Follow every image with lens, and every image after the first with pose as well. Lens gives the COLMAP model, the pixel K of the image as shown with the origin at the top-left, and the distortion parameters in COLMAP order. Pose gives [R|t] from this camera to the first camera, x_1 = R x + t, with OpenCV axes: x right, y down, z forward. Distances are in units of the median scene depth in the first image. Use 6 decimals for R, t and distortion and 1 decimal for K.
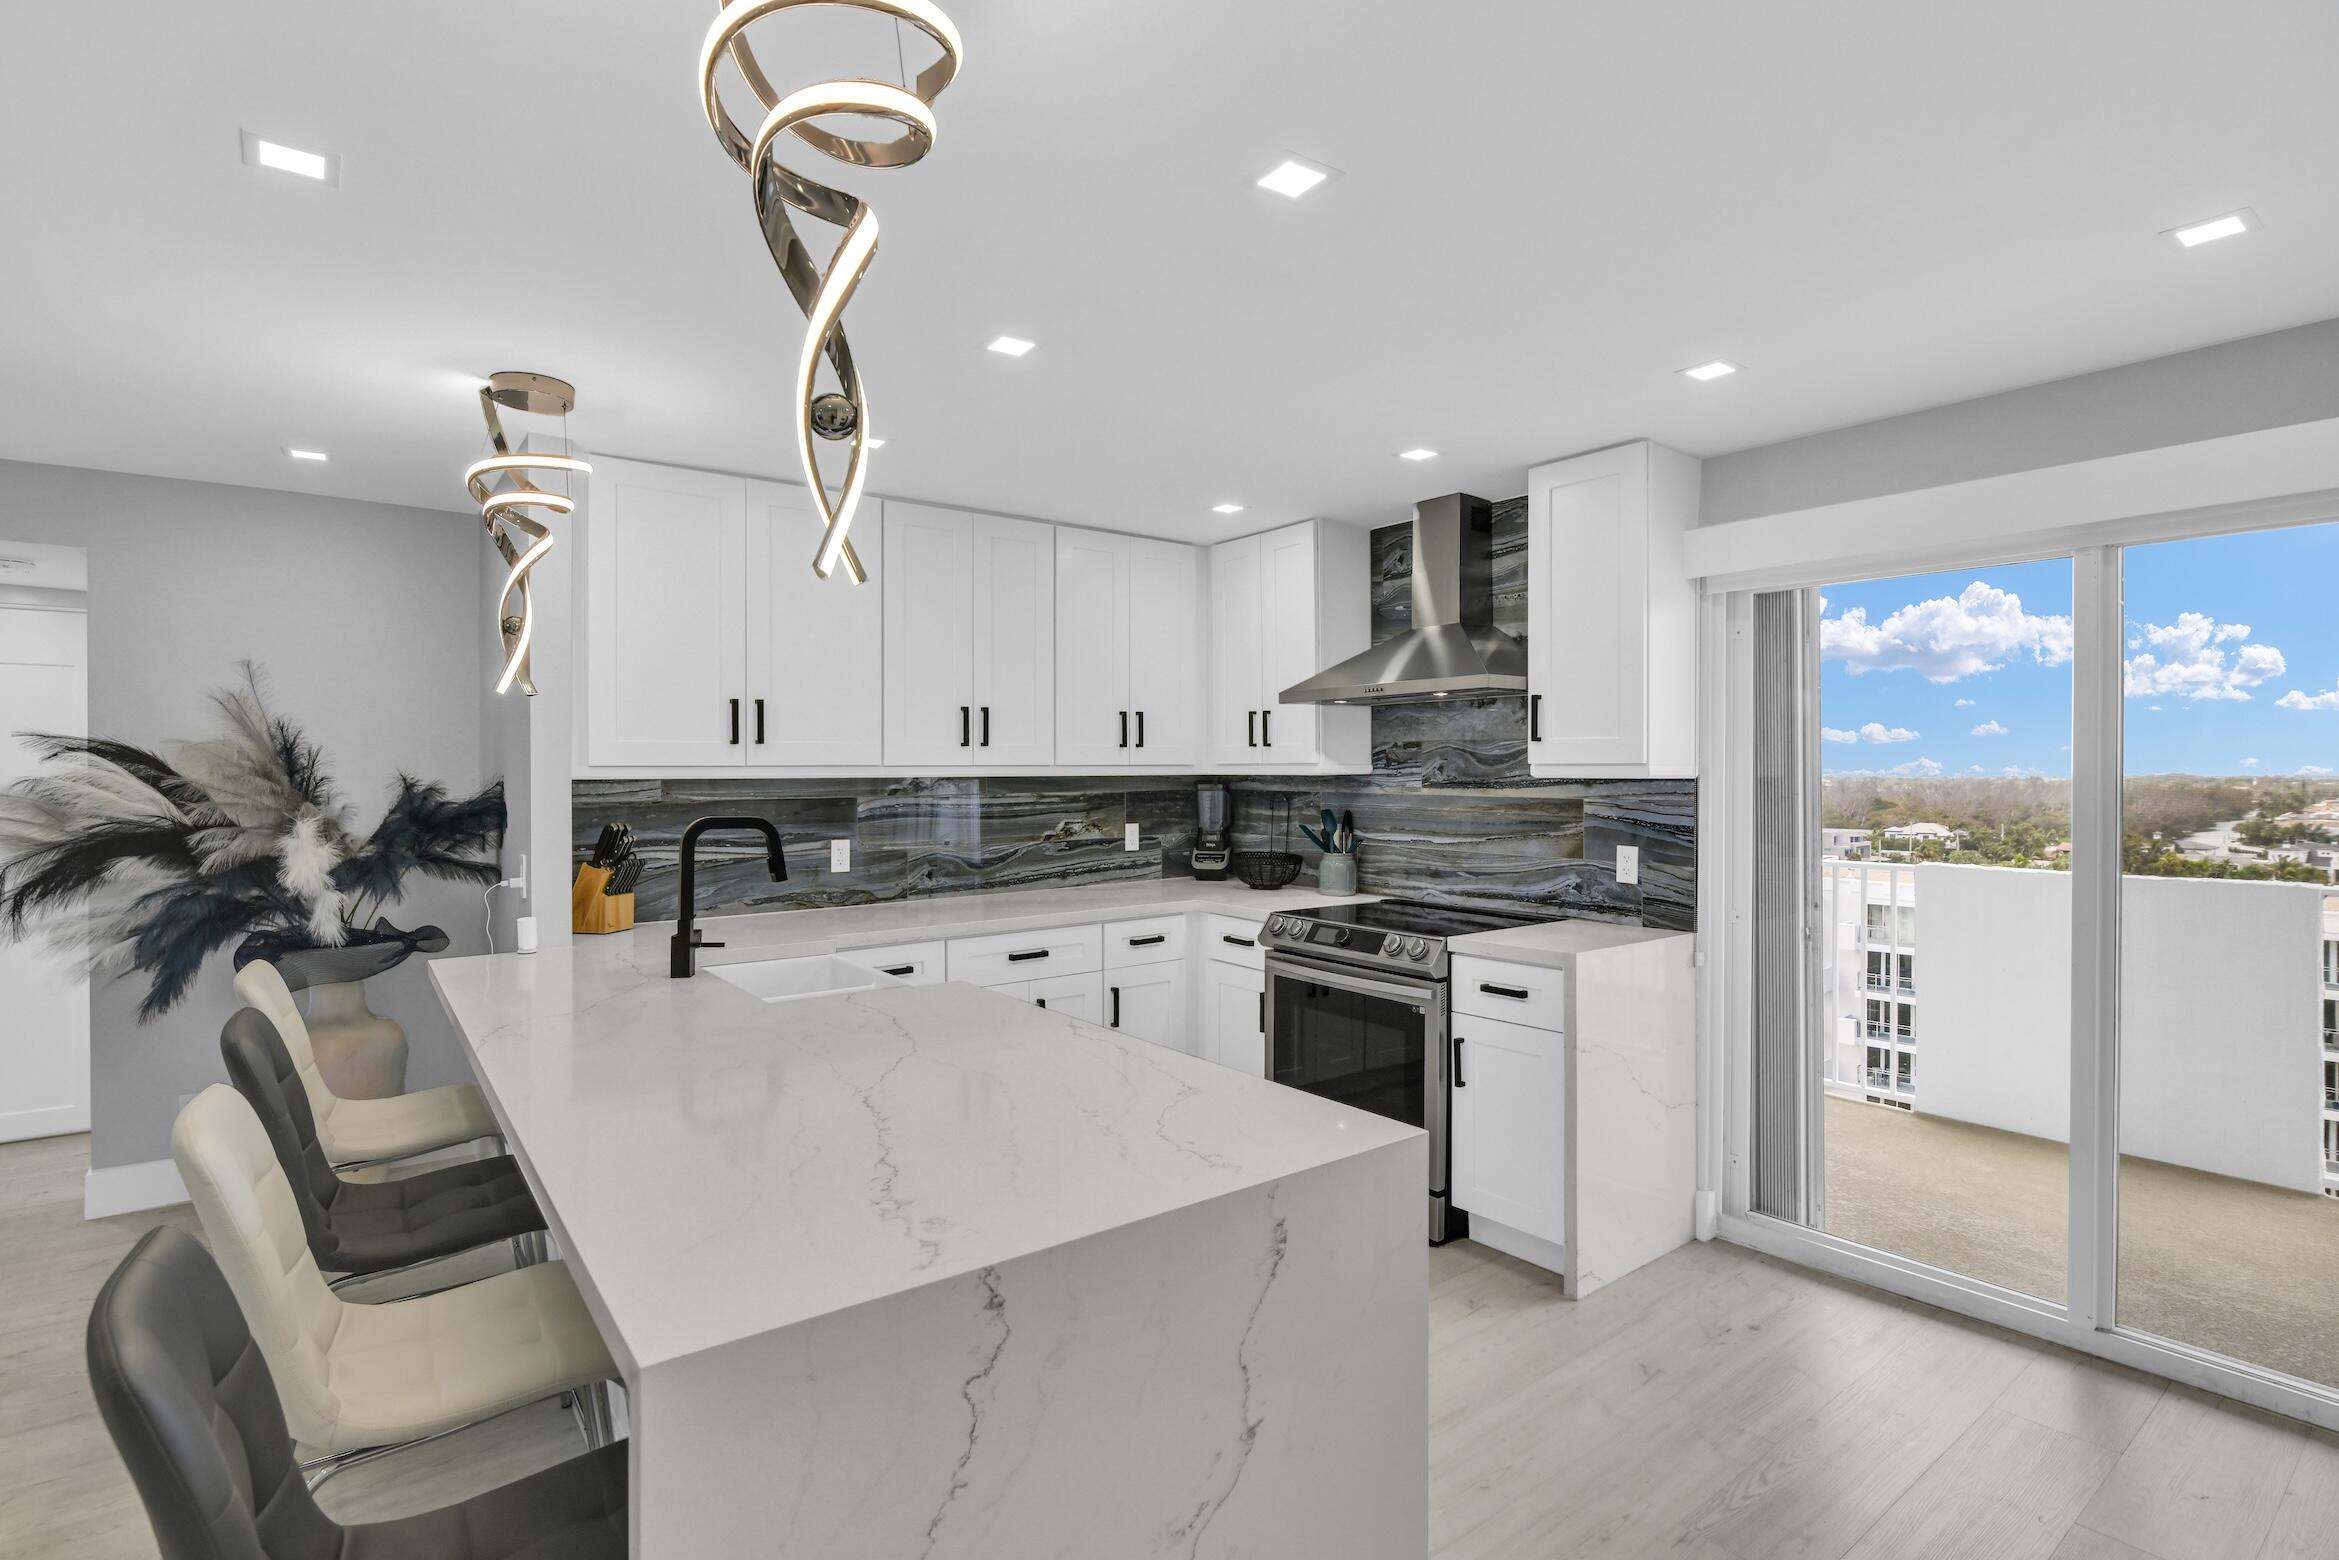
lens RADIAL K [[1097.0, 0, 1168.6], [0, 1097.0, 771.9], [0, 0, 1]] dist [-0.015508, 0.000364]
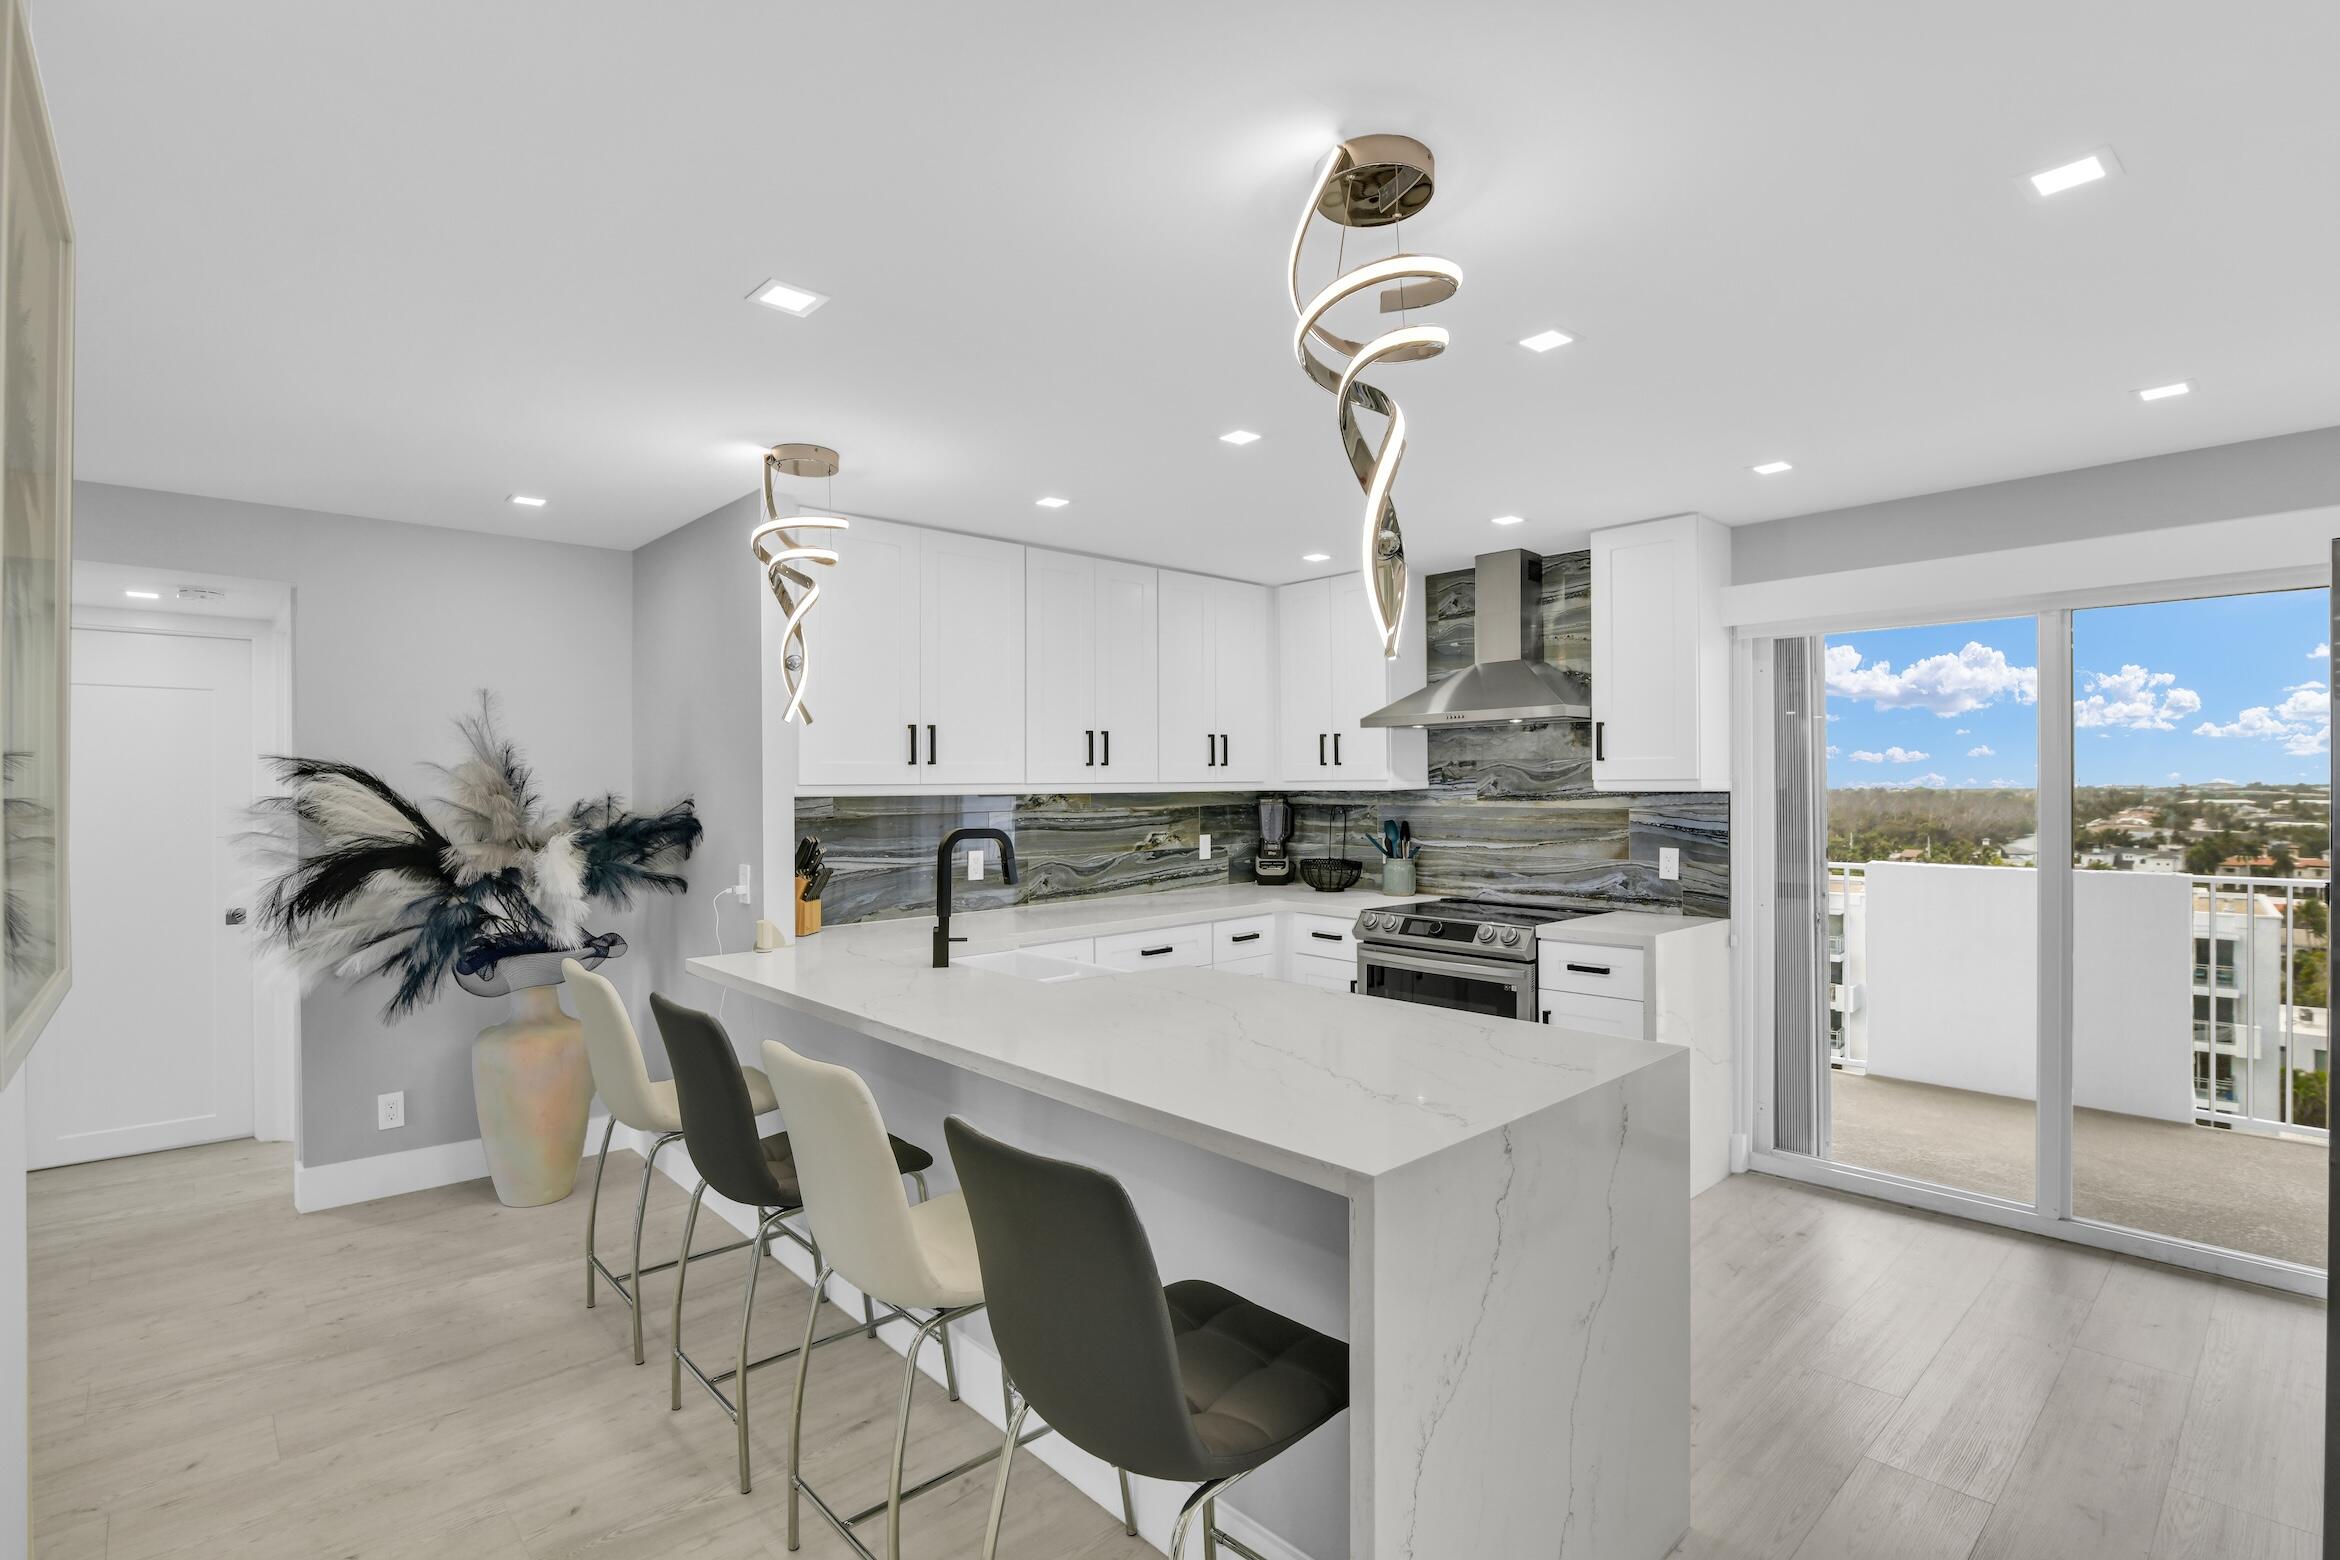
lens RADIAL K [[1093.3, 0, 1166.7], [0, 1093.3, 777.5], [0, 0, 1]] dist [-0.020210, 0.000095]
pose [[0.995564, -0.003686, 0.094019, -0.234595], [0.004580, 0.999946, -0.009302, -0.000777], [-0.093980, 0.009691, 0.995527, -0.130668]]
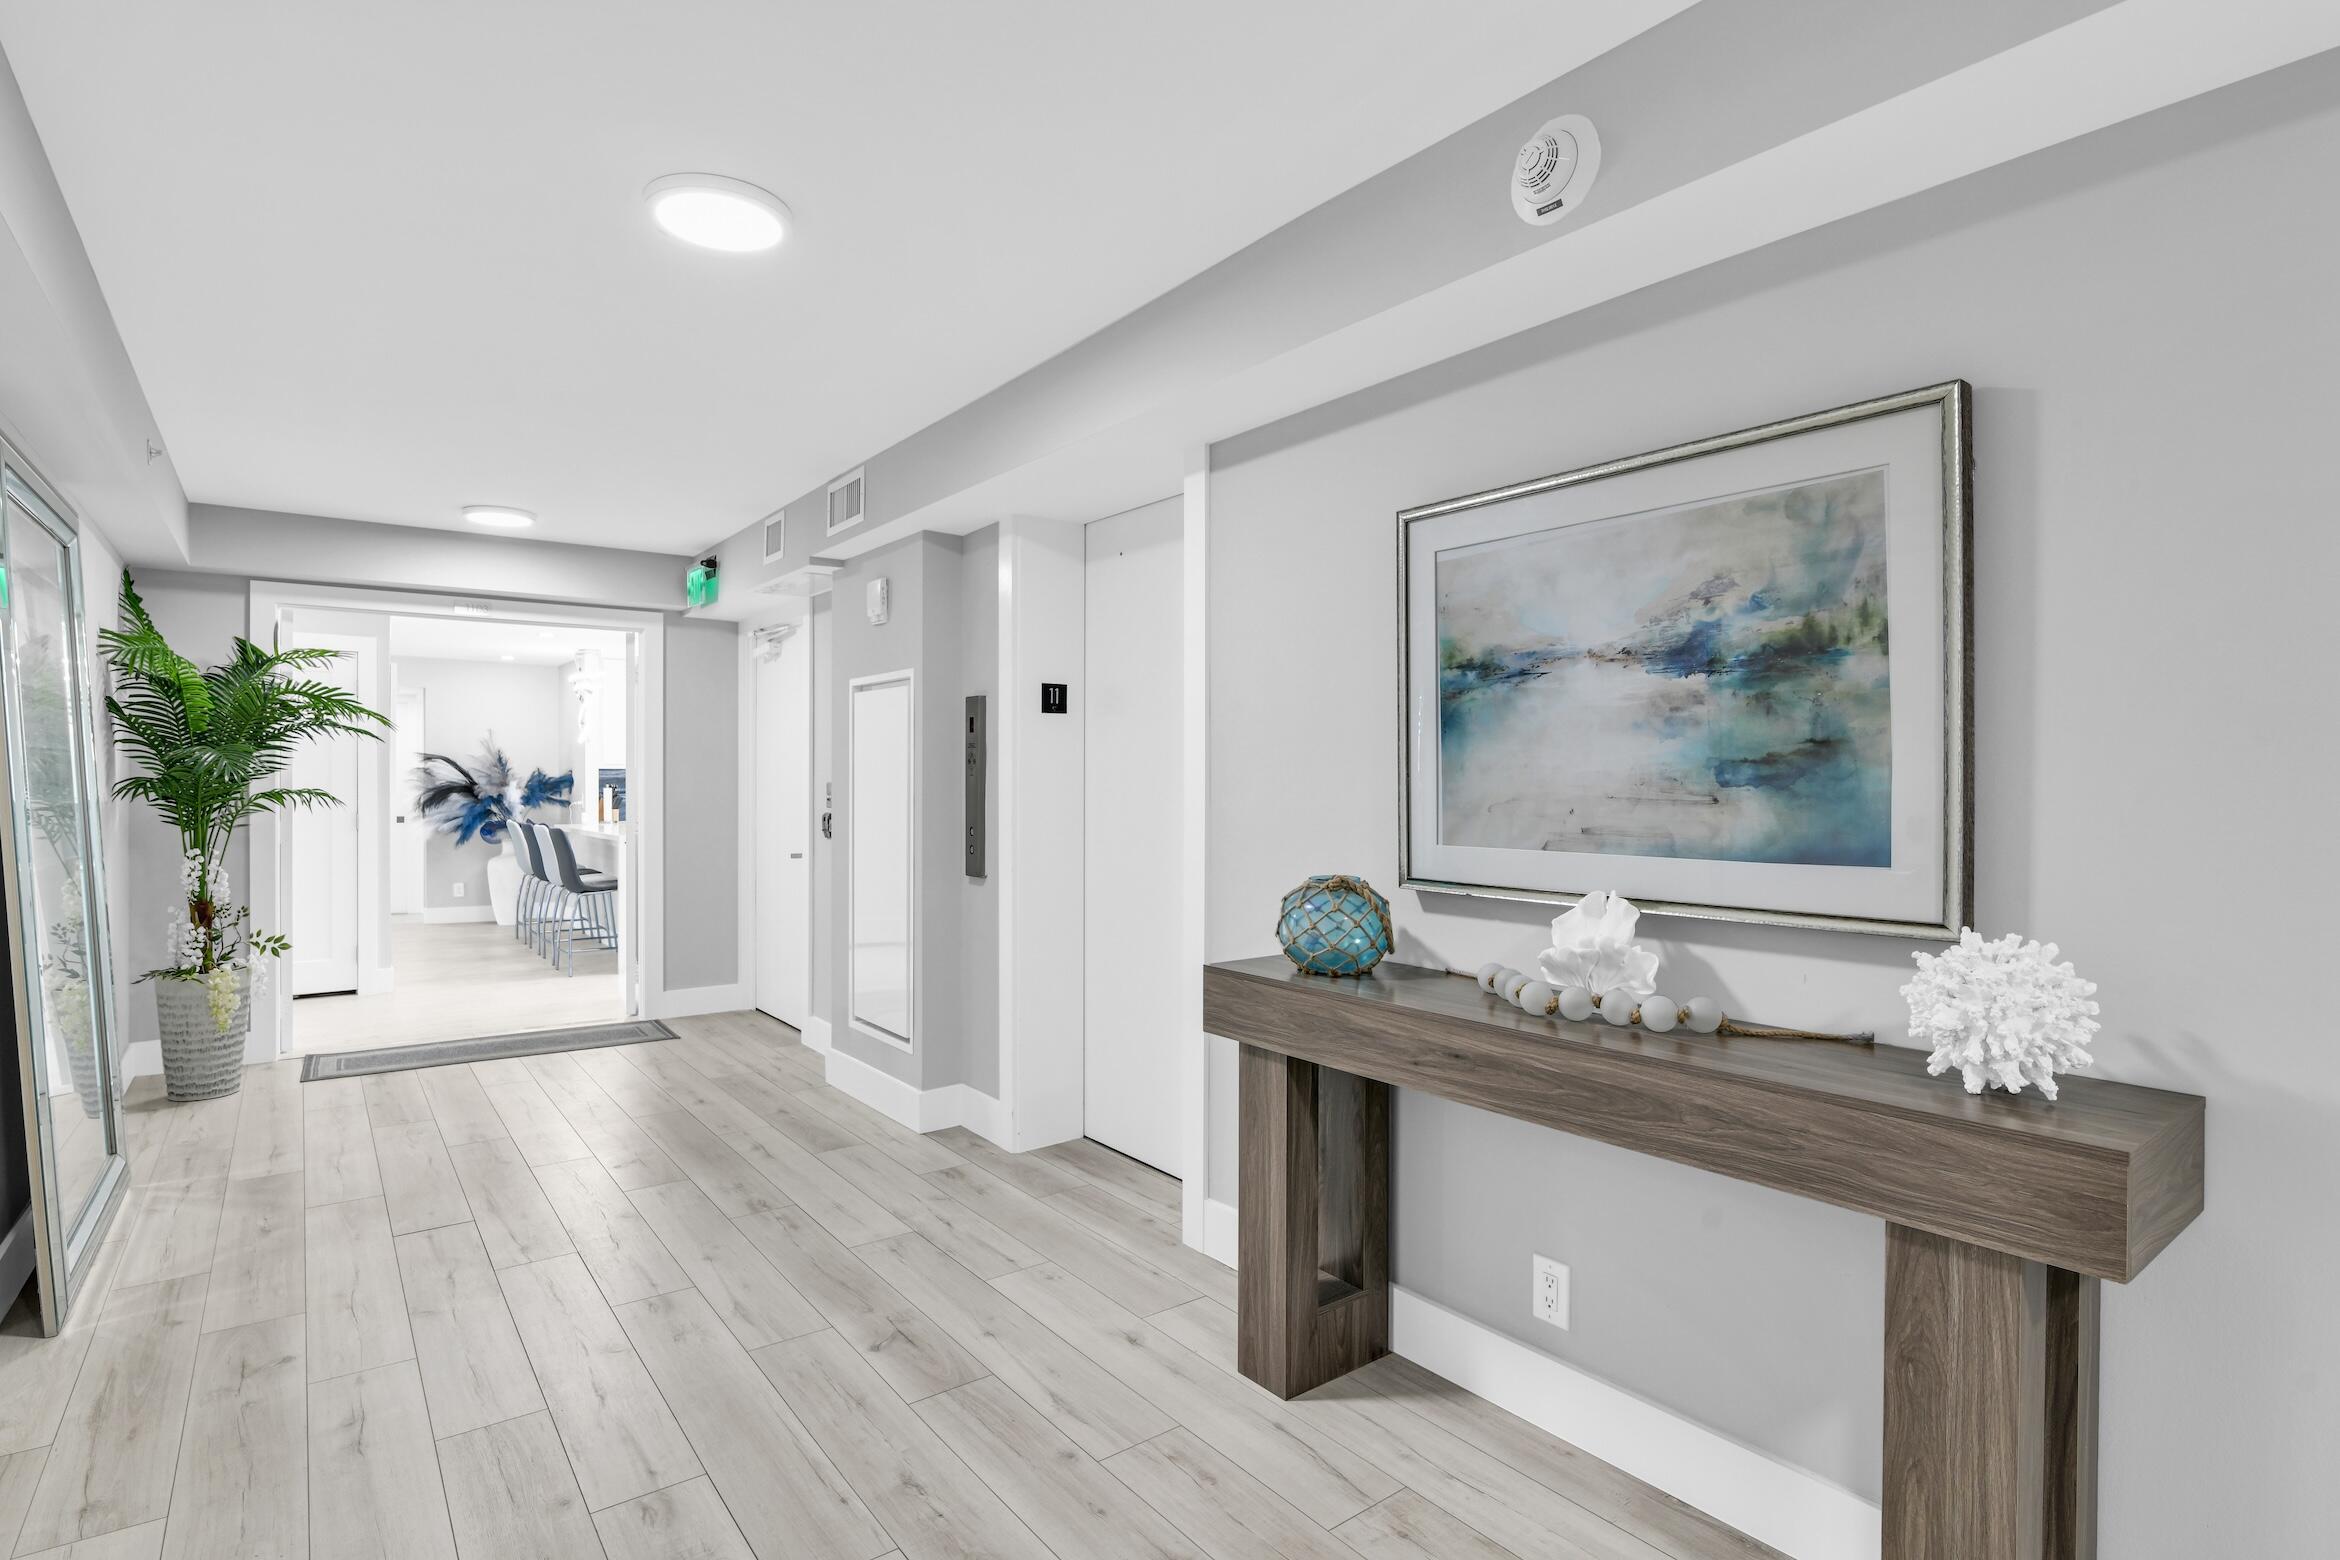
lens RADIAL K [[1093.3, 0, 1166.7], [0, 1093.3, 777.5], [0, 0, 1]] dist [-0.020210, 0.000095]
pose [[0.999670, 0.007739, 0.024490, 0.829426], [-0.007784, 0.999968, 0.001774, 0.010095], [-0.024476, -0.001964, 0.999698, -1.786731]]
